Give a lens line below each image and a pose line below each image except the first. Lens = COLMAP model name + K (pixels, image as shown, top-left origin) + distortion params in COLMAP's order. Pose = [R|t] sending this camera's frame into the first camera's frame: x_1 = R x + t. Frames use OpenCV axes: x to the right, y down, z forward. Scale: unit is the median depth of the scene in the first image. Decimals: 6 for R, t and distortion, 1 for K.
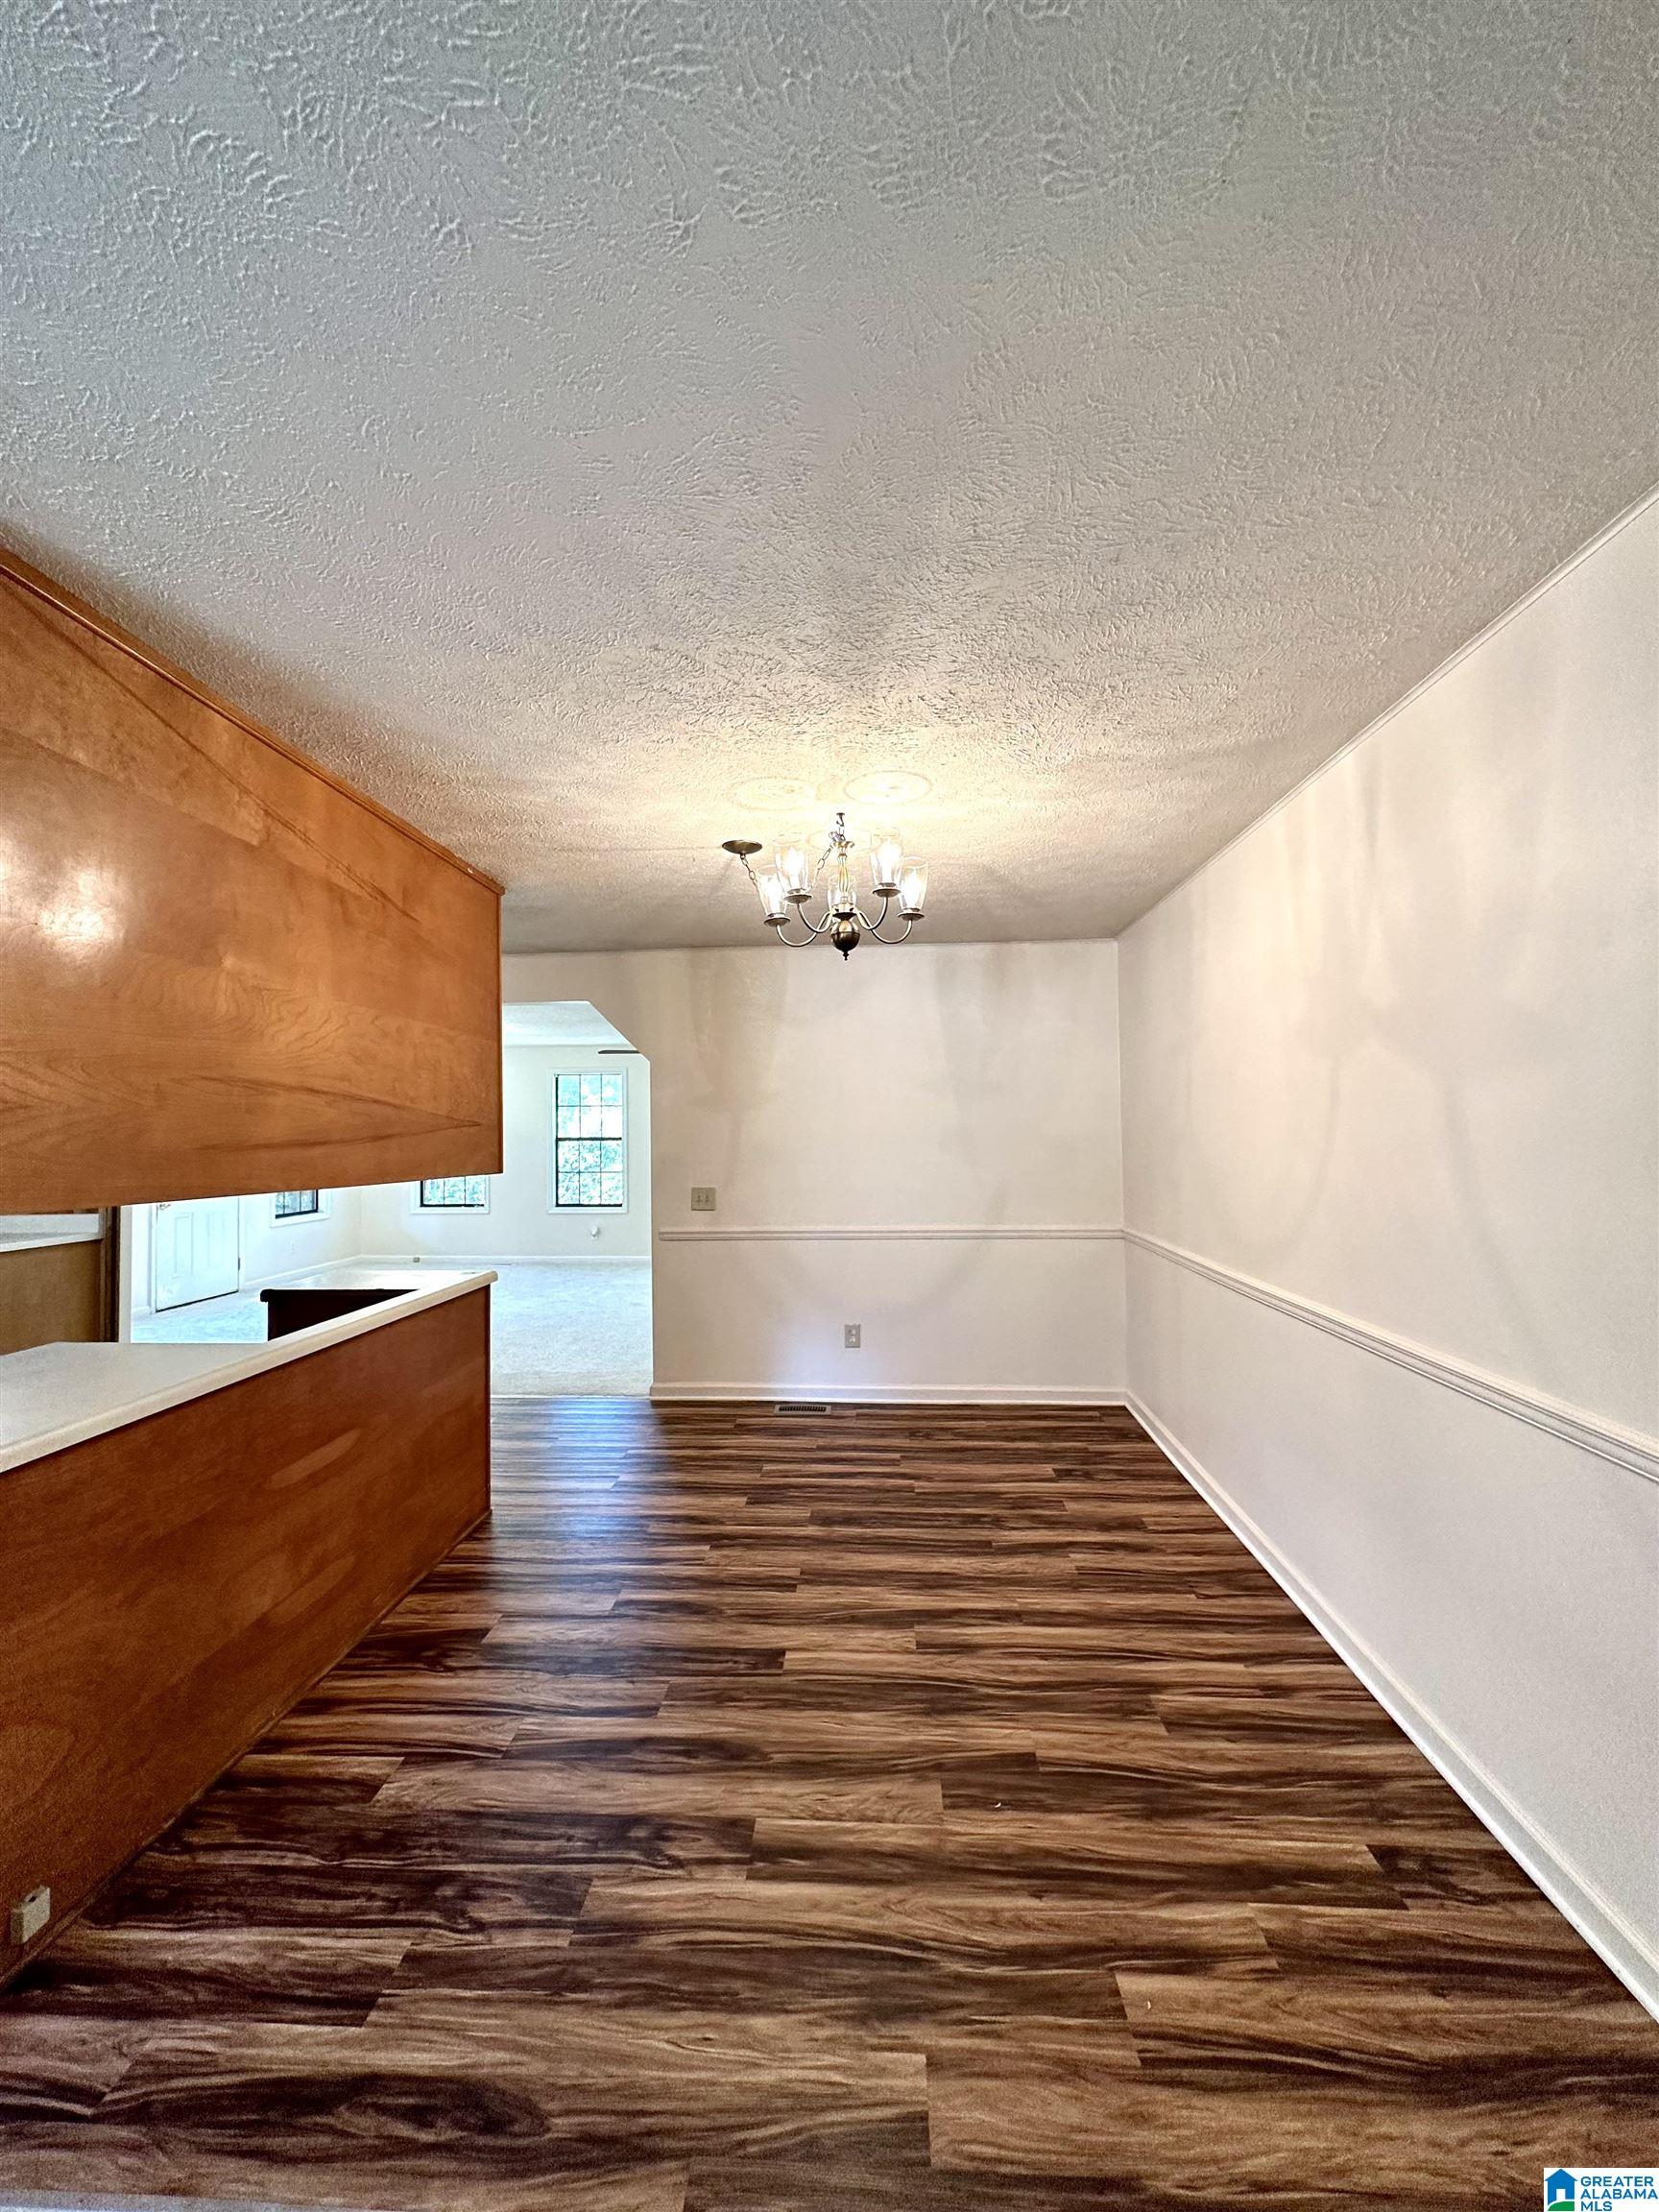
lens RADIAL K [[880.2, 0, 829.5], [0, 880.2, 1106.0], [0, 0, 1]] dist [-0.000403, 0.000011]
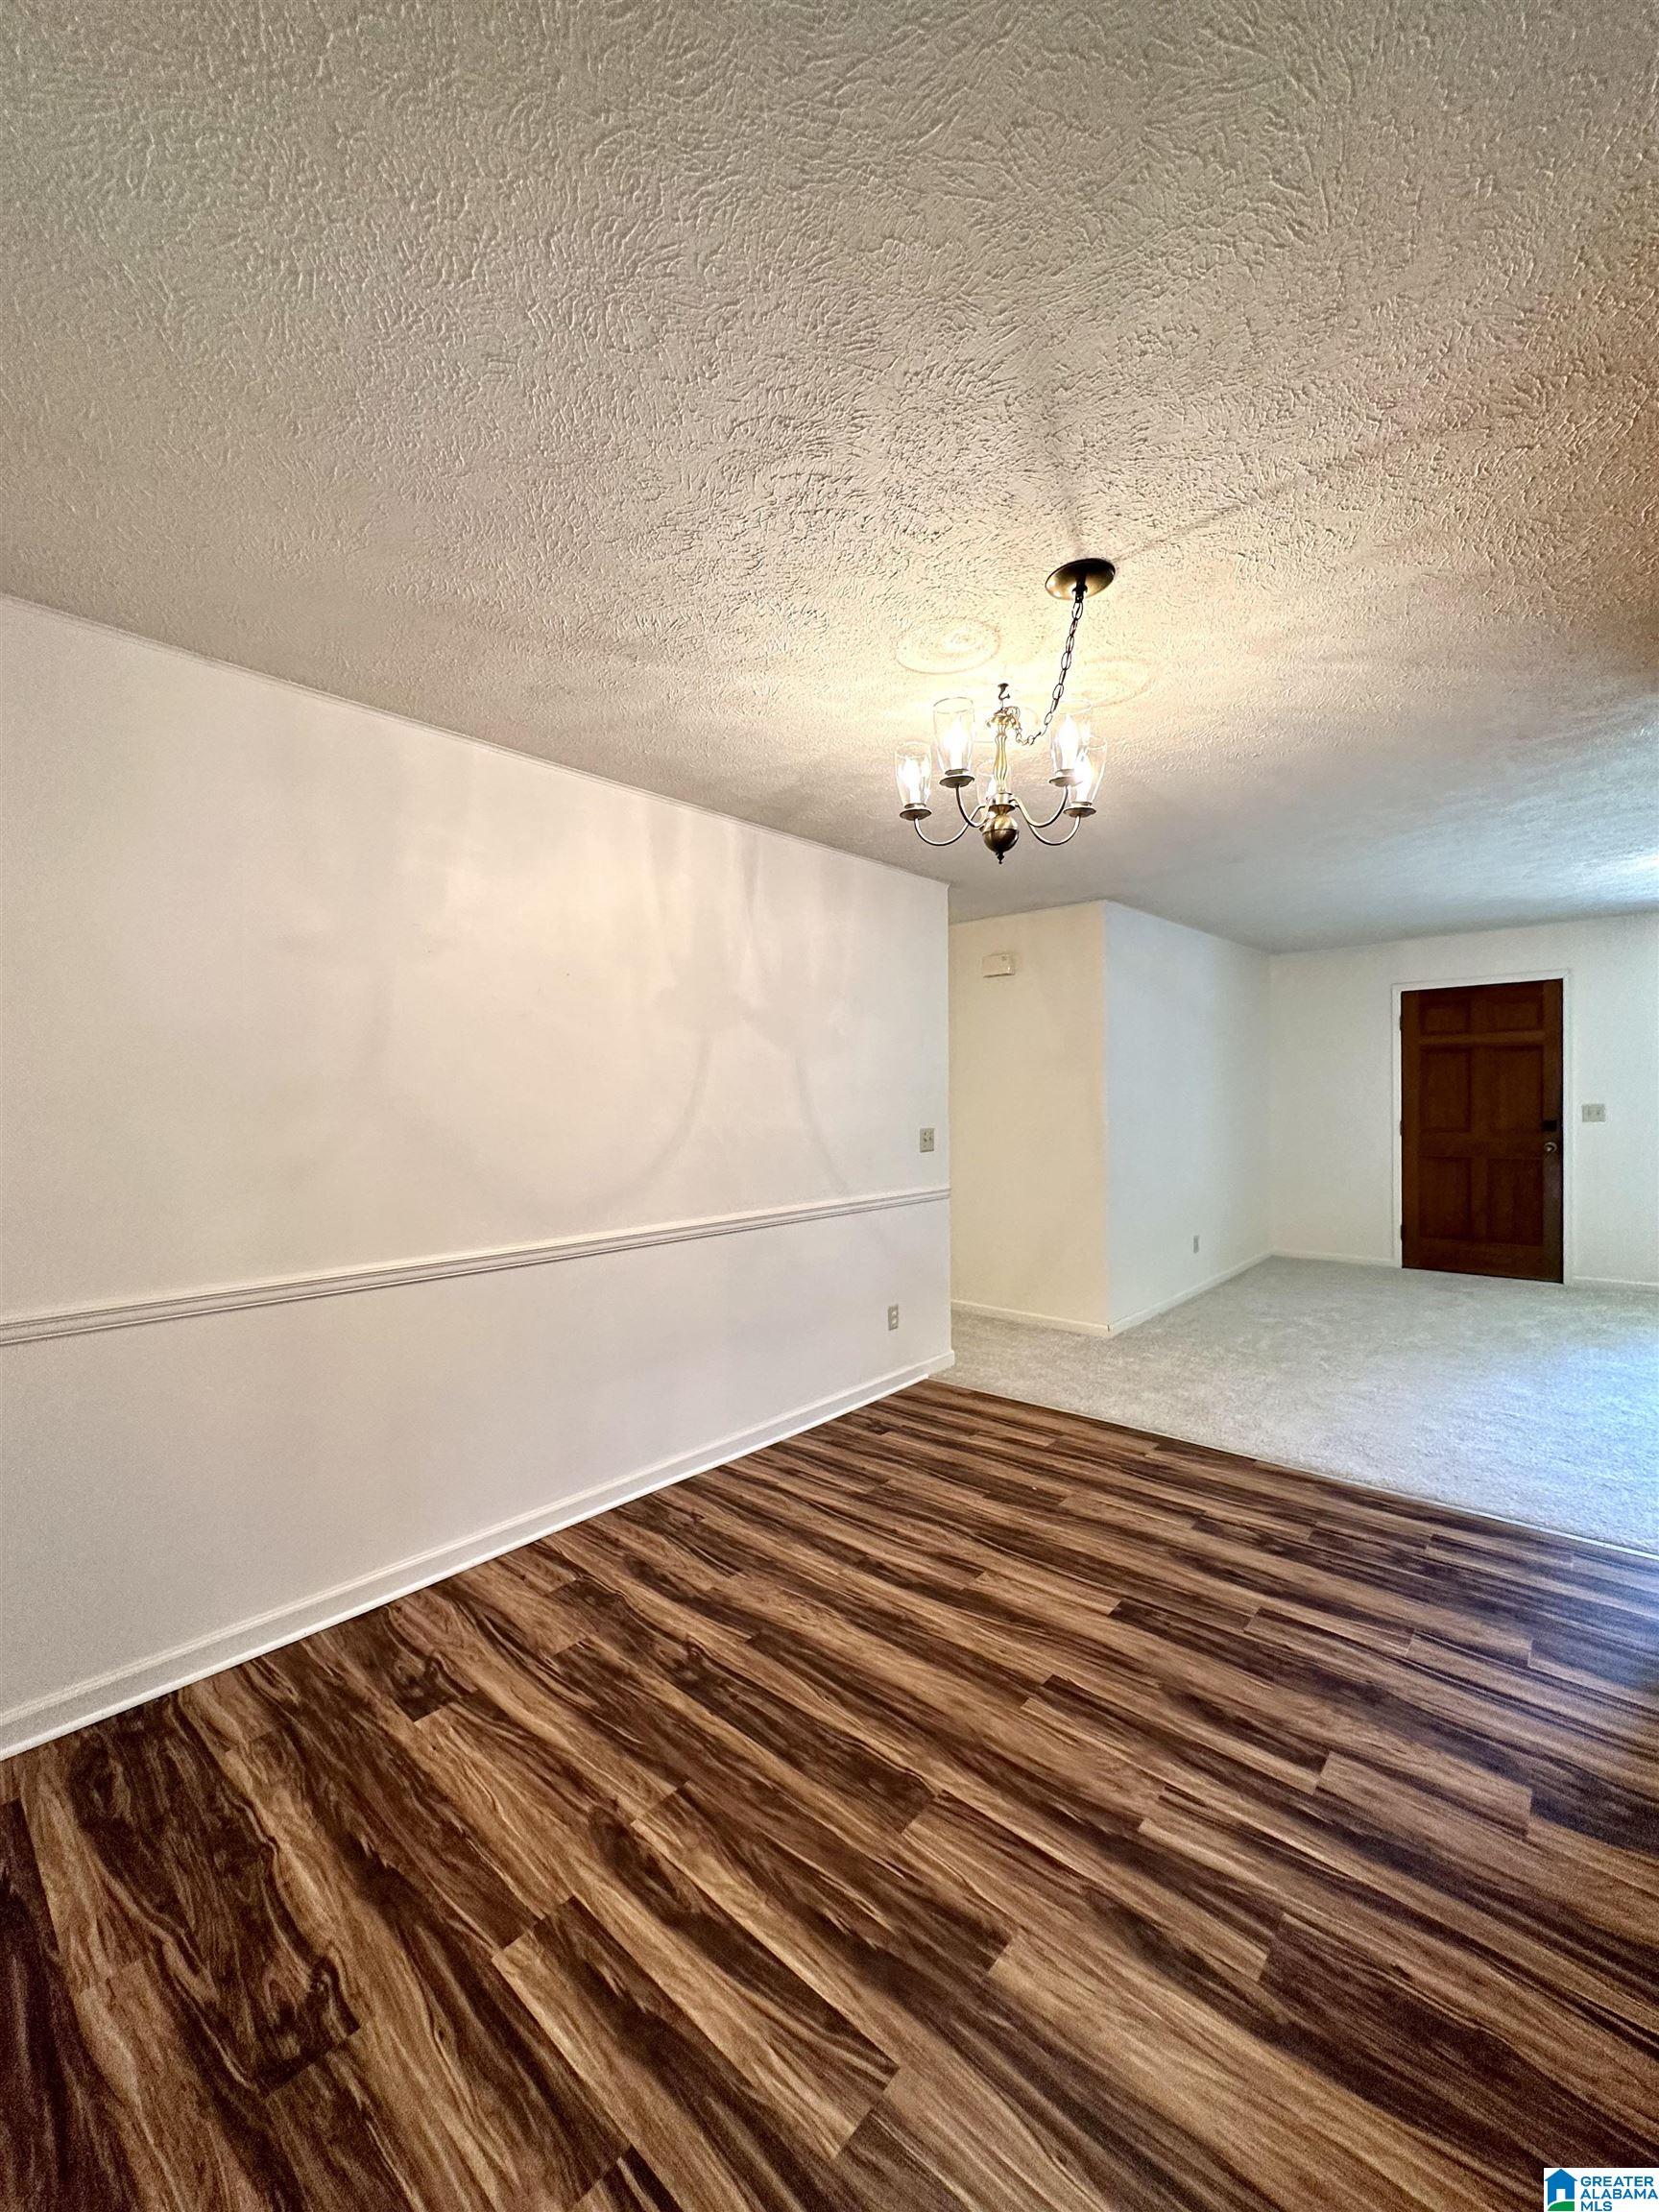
lens RADIAL K [[878.8, 0, 830.4], [0, 878.8, 1112.2], [0, 0, 1]] dist [-0.001097, 0.000331]
pose [[-0.783873, 0.009690, 0.620845, -0.389494], [-0.000181, 0.999875, -0.015833, 0.089484], [-0.620921, -0.012523, -0.783773, 1.851701]]
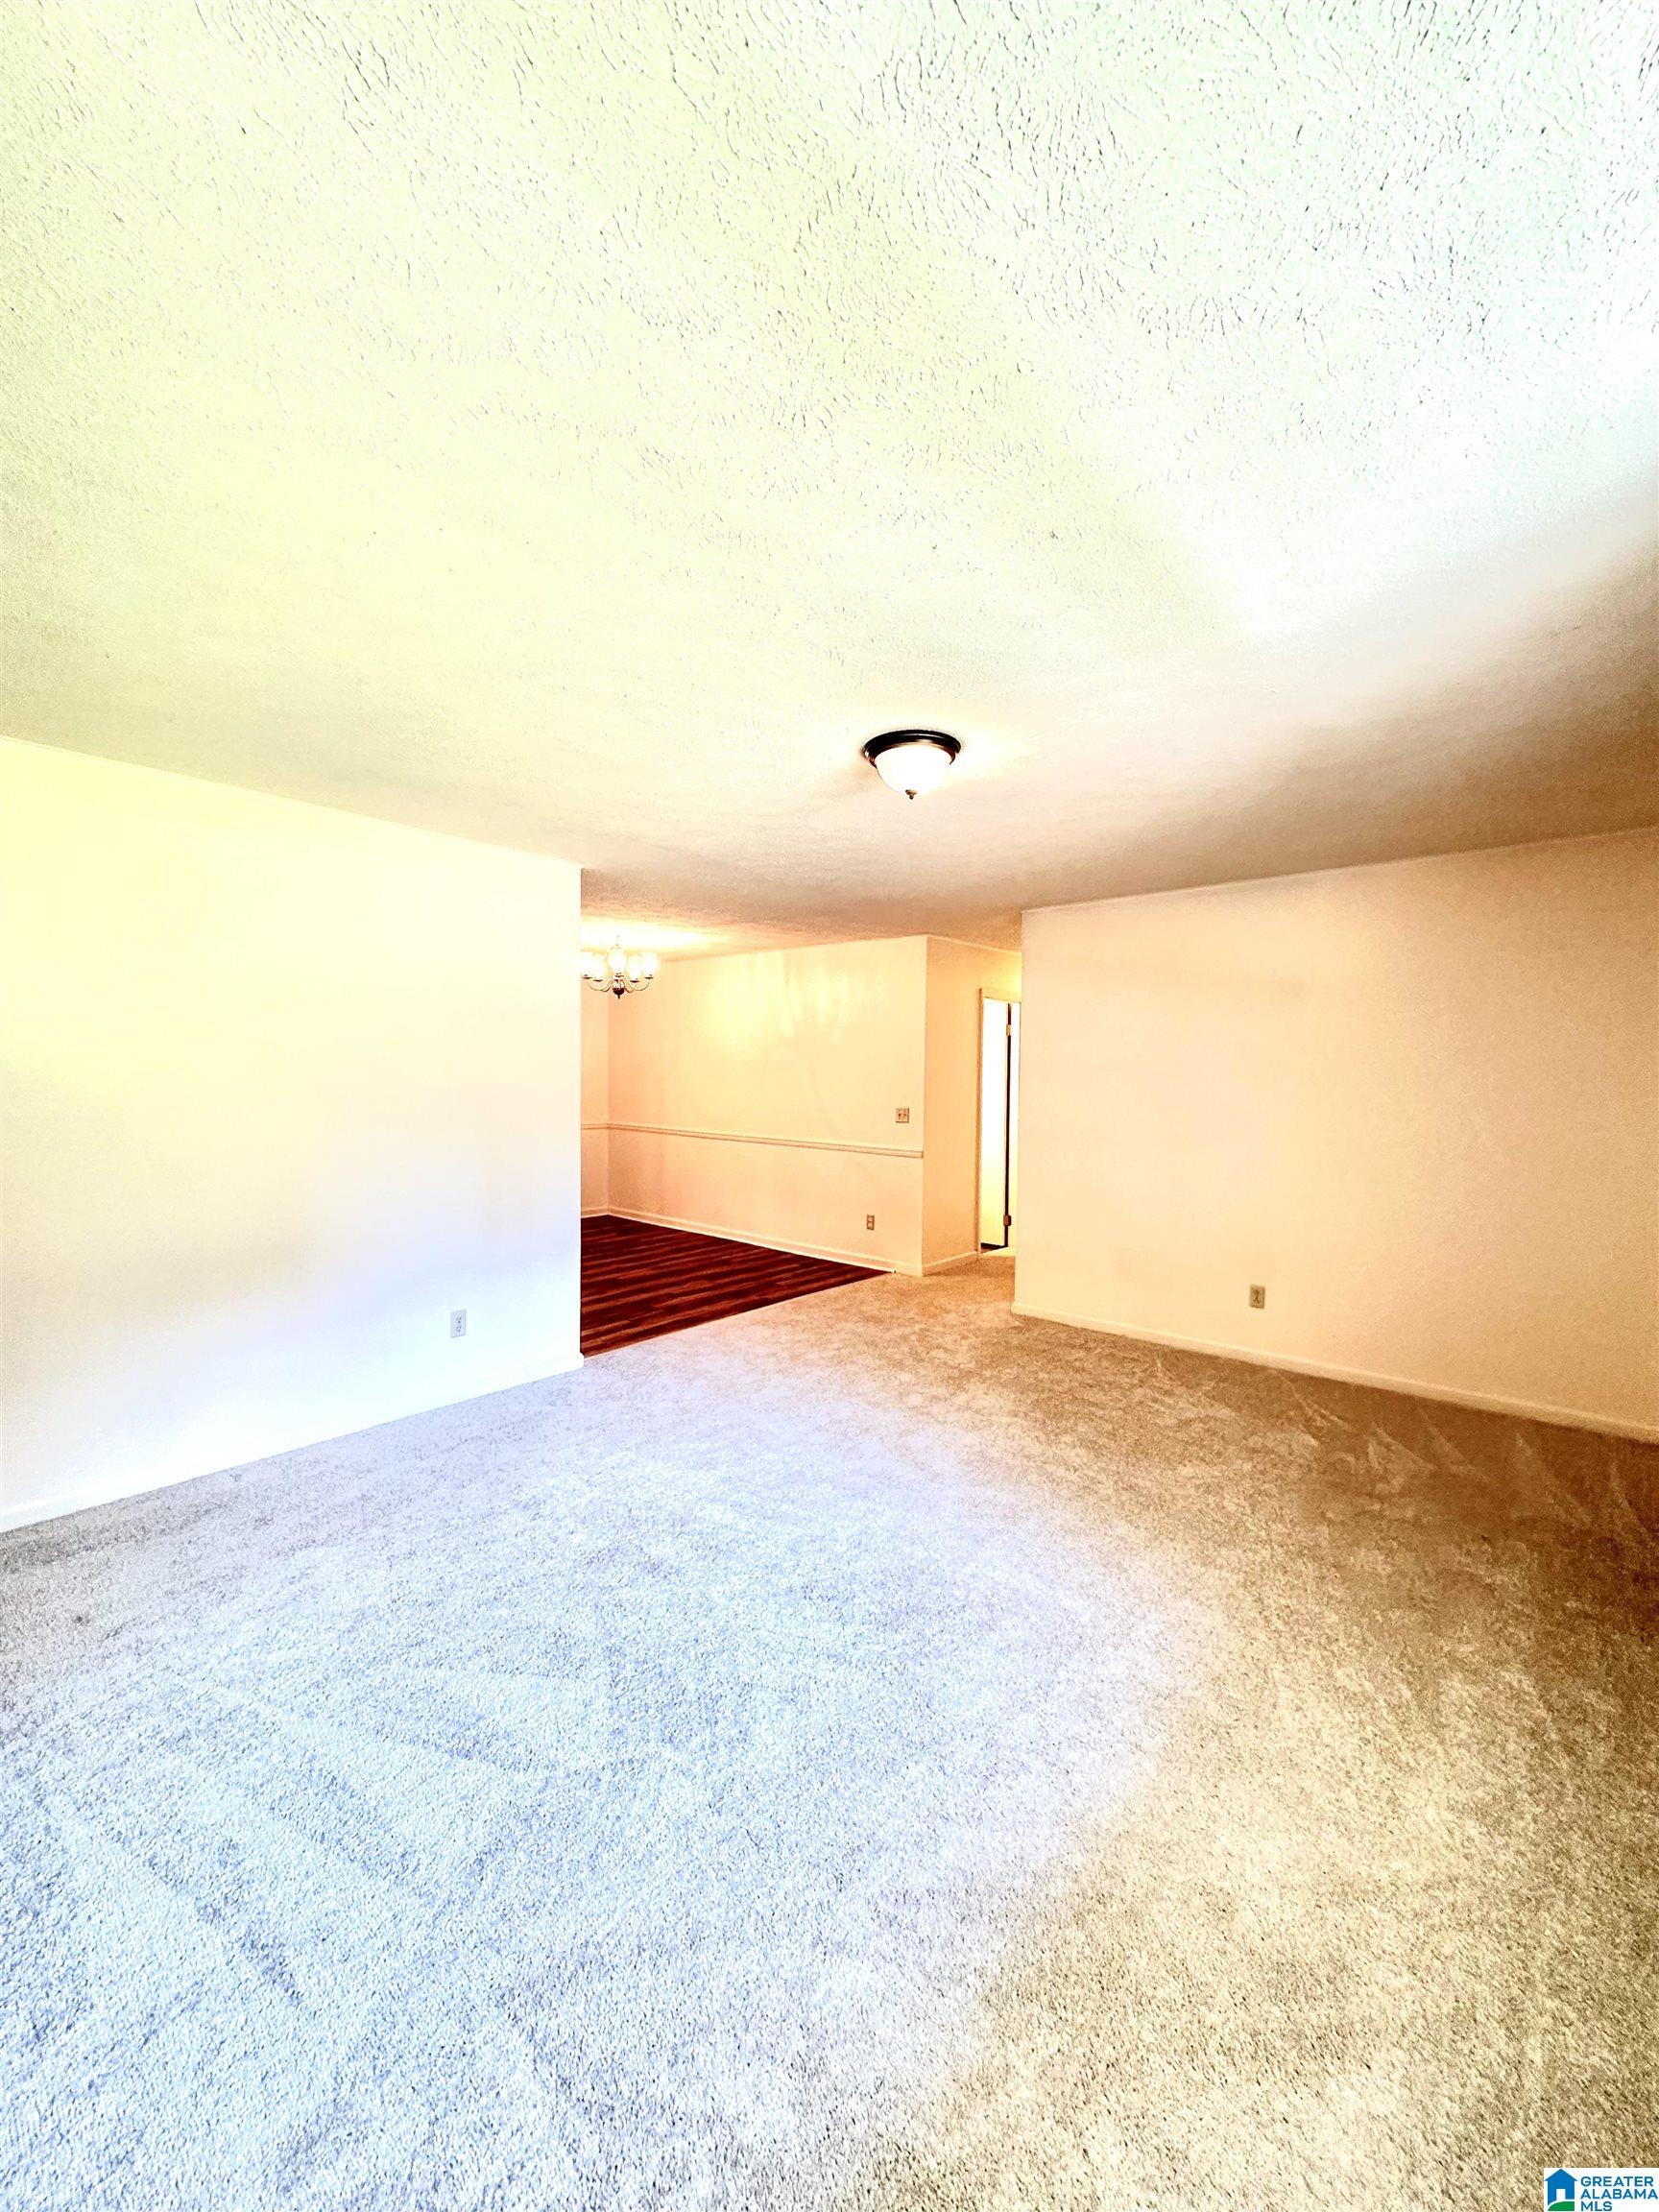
lens RADIAL K [[880.2, 0, 829.5], [0, 880.2, 1106.0], [0, 0, 1]] dist [-0.000403, 0.000011]
pose [[0.612295, -0.012682, 0.790528, -1.592583], [-0.044735, 0.997714, 0.050655, -0.026893], [-0.789363, -0.066380, 0.610328, -0.948907]]
